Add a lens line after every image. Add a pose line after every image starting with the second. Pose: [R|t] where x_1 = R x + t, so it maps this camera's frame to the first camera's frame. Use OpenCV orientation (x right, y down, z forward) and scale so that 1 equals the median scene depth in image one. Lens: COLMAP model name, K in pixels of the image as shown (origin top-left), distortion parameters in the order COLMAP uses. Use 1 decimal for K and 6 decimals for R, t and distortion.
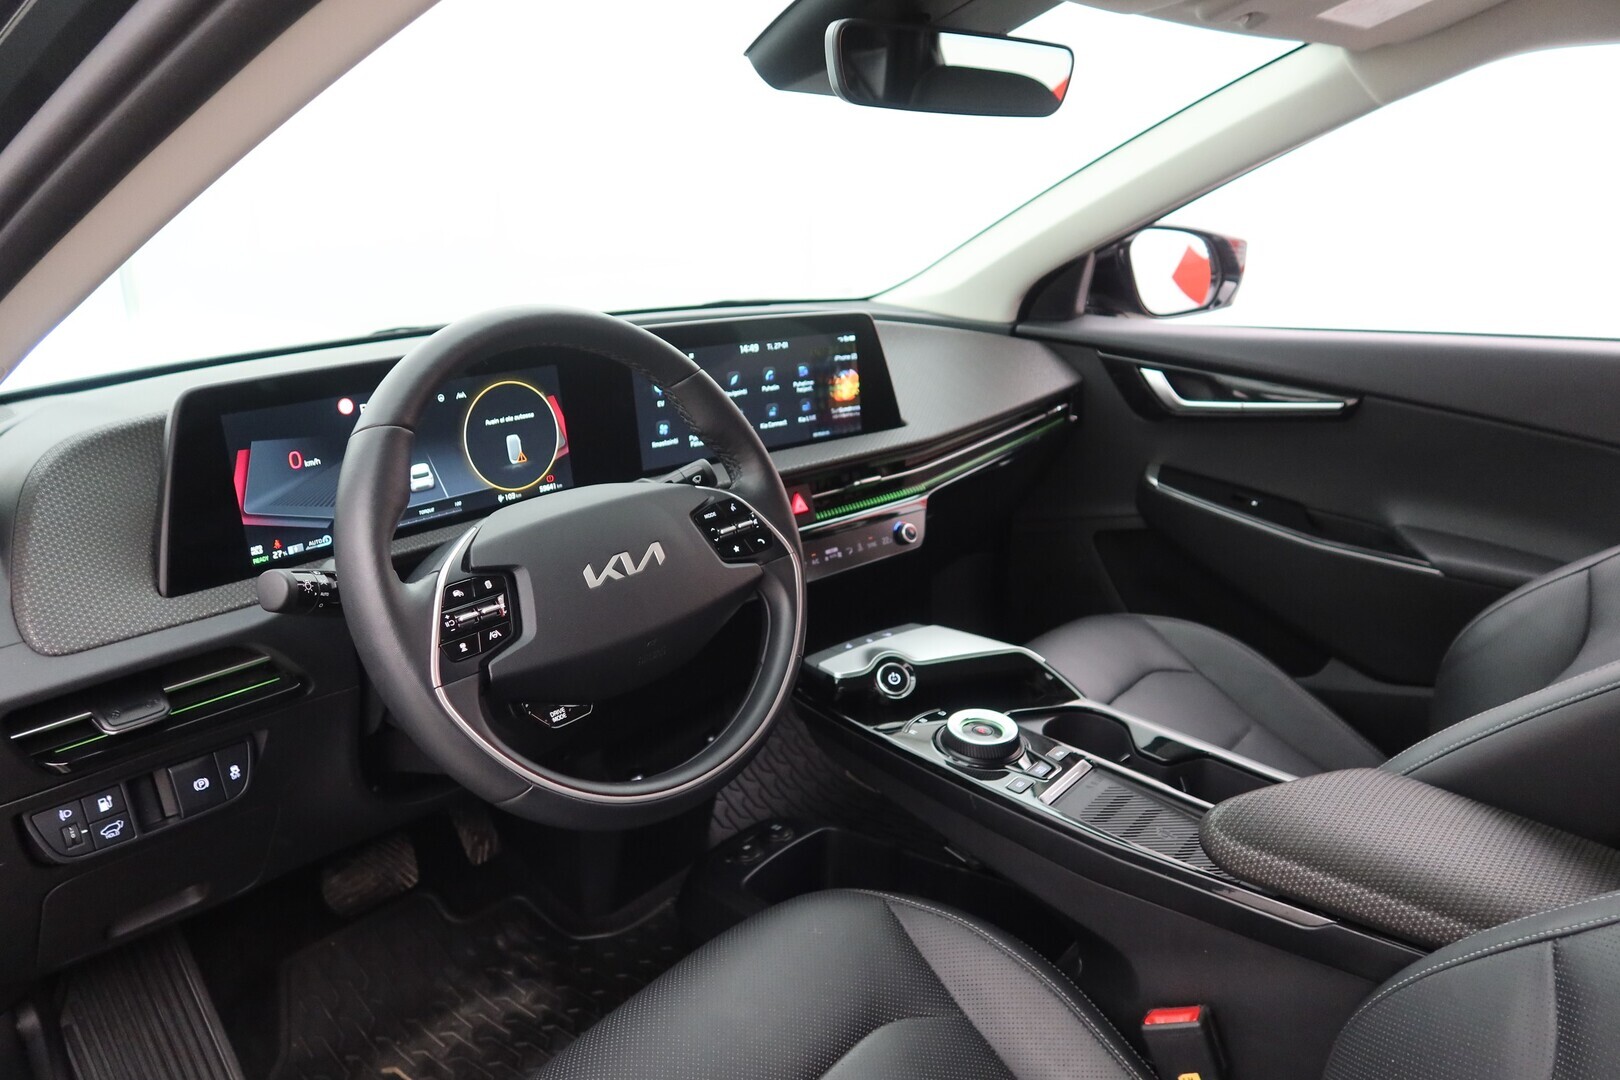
lens RADIAL K [[1080.9, 0, 810.0], [0, 1080.9, 540.0], [0, 0, 1]] dist [-0.026707, -0.002157]
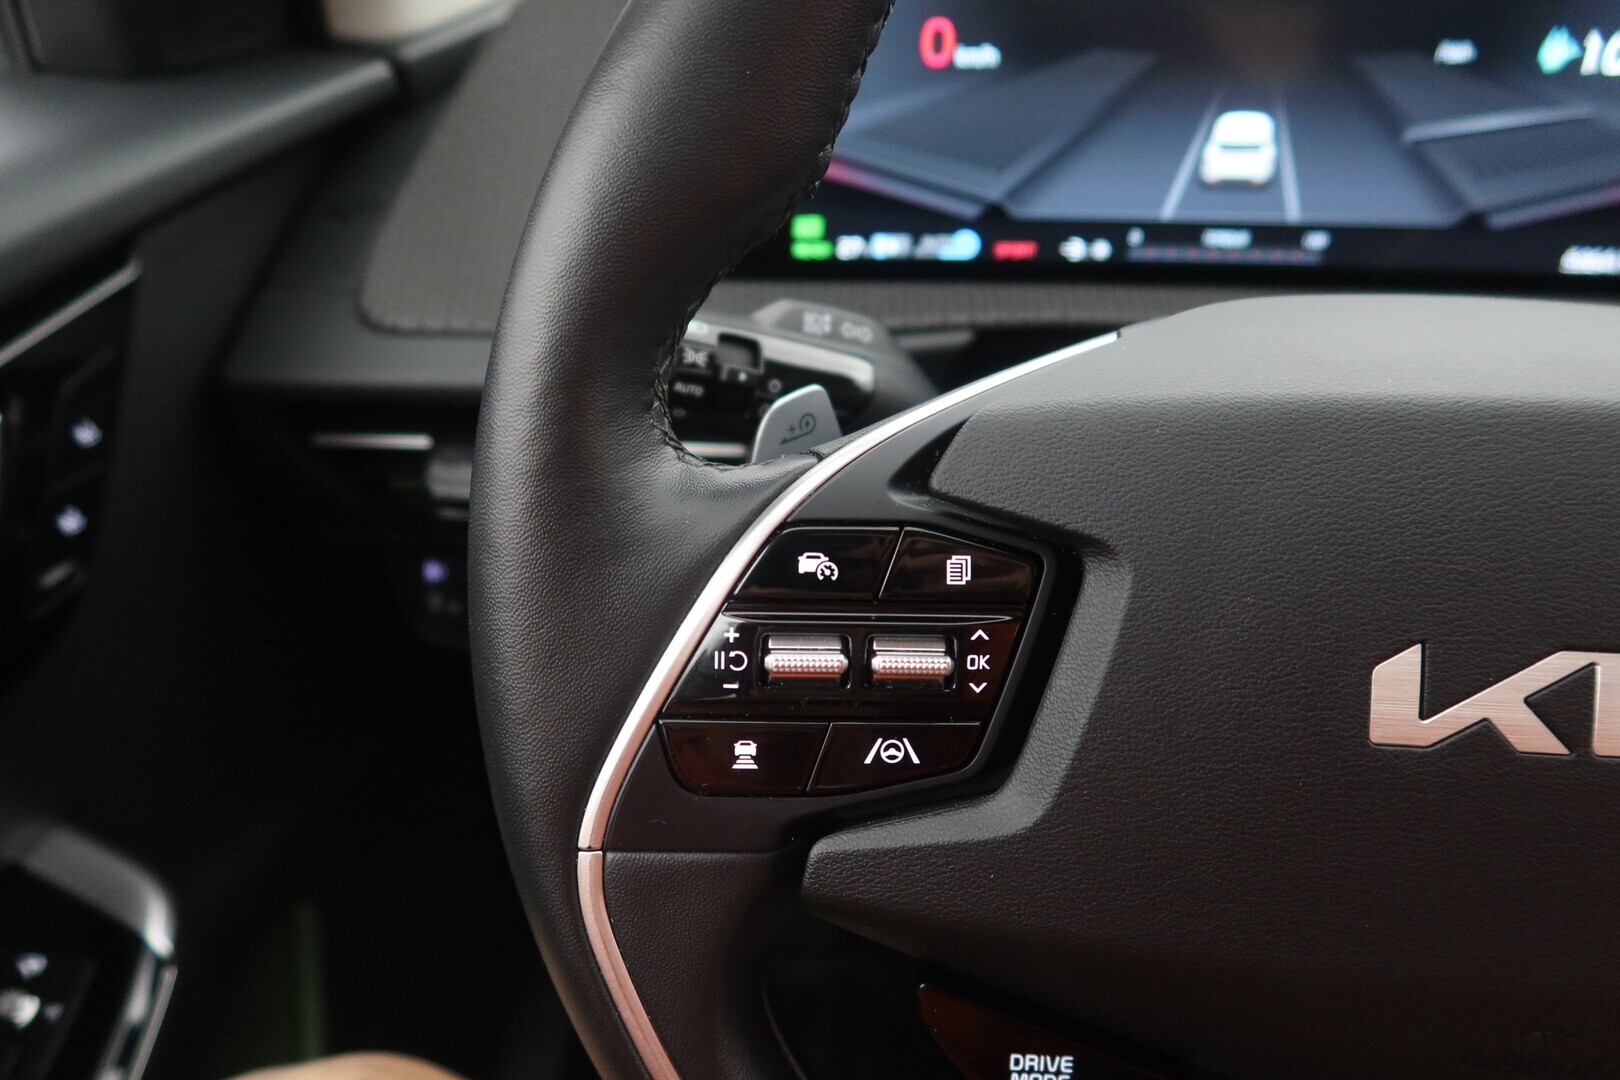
lens RADIAL K [[1080.9, 0, 810.0], [0, 1080.9, 540.0], [0, 0, 1]] dist [-0.026707, -0.002157]
pose [[0.551986, 0.453307, -0.699875, -0.114054], [-0.237675, 0.890040, 0.389024, -0.051557], [0.799264, -0.048393, 0.599029, 0.686421]]
